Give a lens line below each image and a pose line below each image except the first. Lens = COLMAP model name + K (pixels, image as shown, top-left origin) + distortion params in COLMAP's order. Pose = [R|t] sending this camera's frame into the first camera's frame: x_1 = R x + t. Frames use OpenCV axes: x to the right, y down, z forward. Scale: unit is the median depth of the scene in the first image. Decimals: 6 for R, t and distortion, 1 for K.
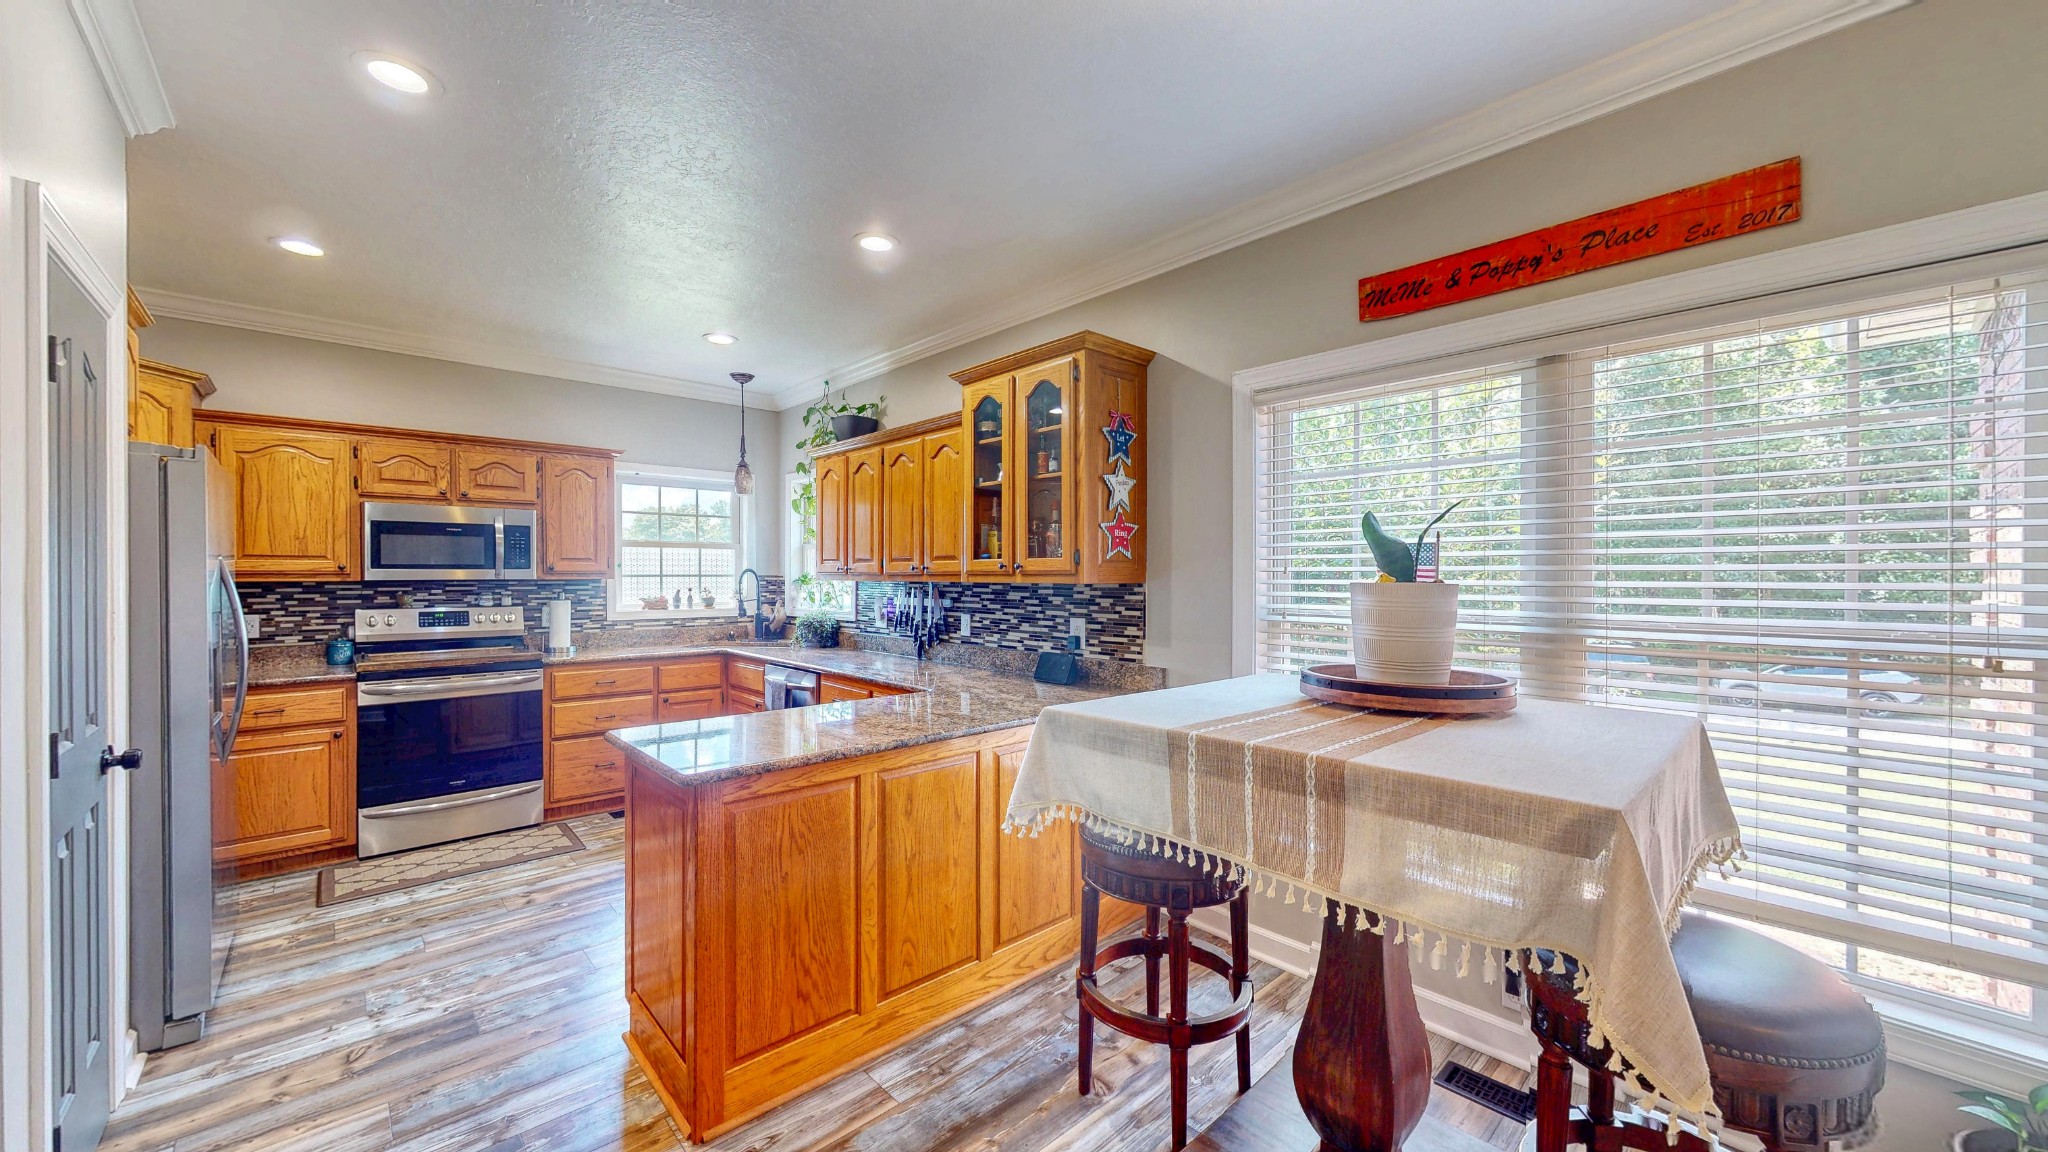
lens RADIAL K [[760.1, 0, 1024.9], [0, 760.1, 578.0], [0, 0, 1]] dist [0.002537, -0.000313]
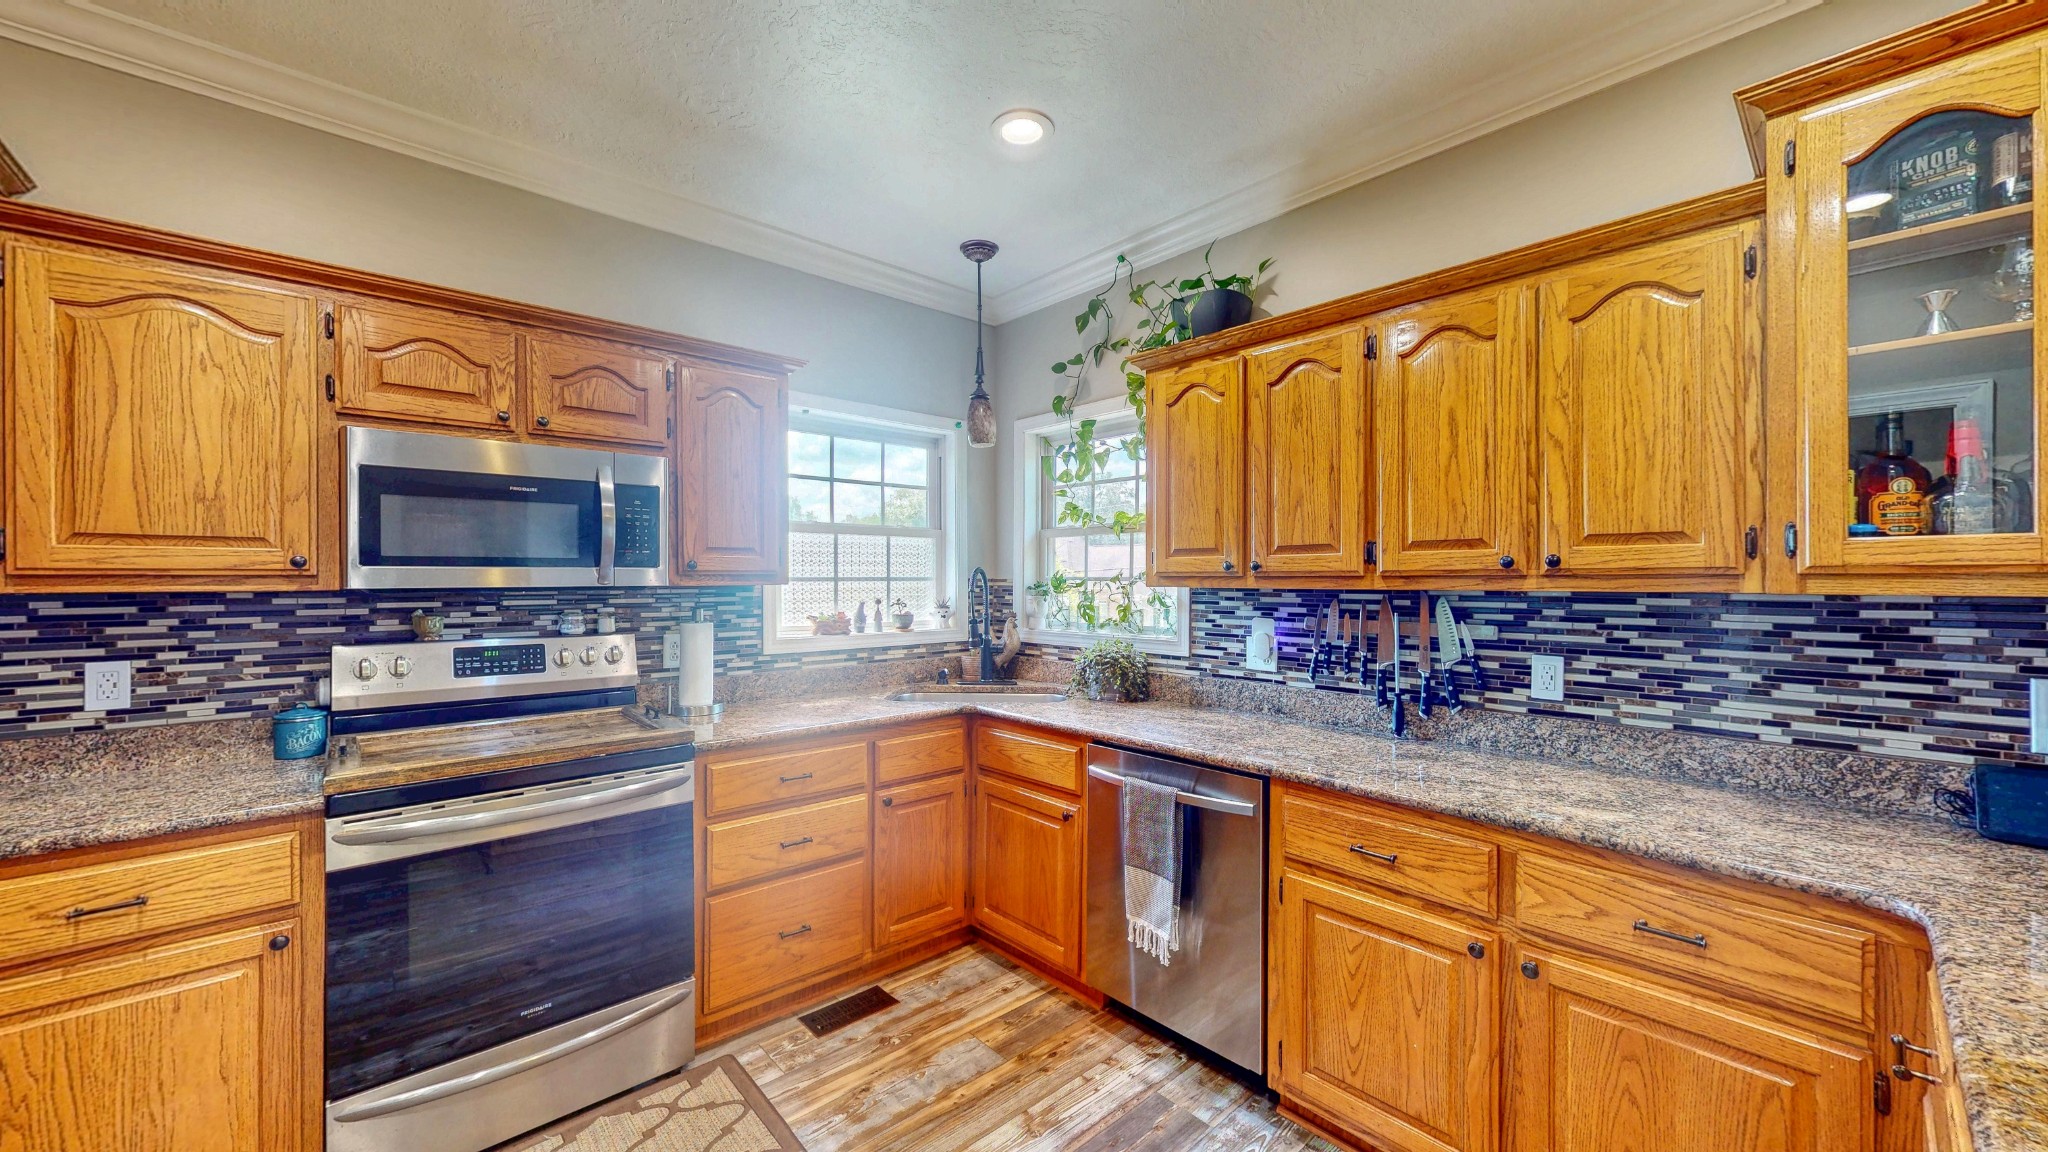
lens RADIAL K [[760.1, 0, 1024.6], [0, 760.1, 578.4], [0, 0, 1]] dist [0.002537, -0.000313]
pose [[0.999933, -0.001274, -0.011515, -0.402931], [0.001221, 0.999989, -0.004558, -0.000994], [0.011520, 0.004543, 0.999923, 0.486905]]
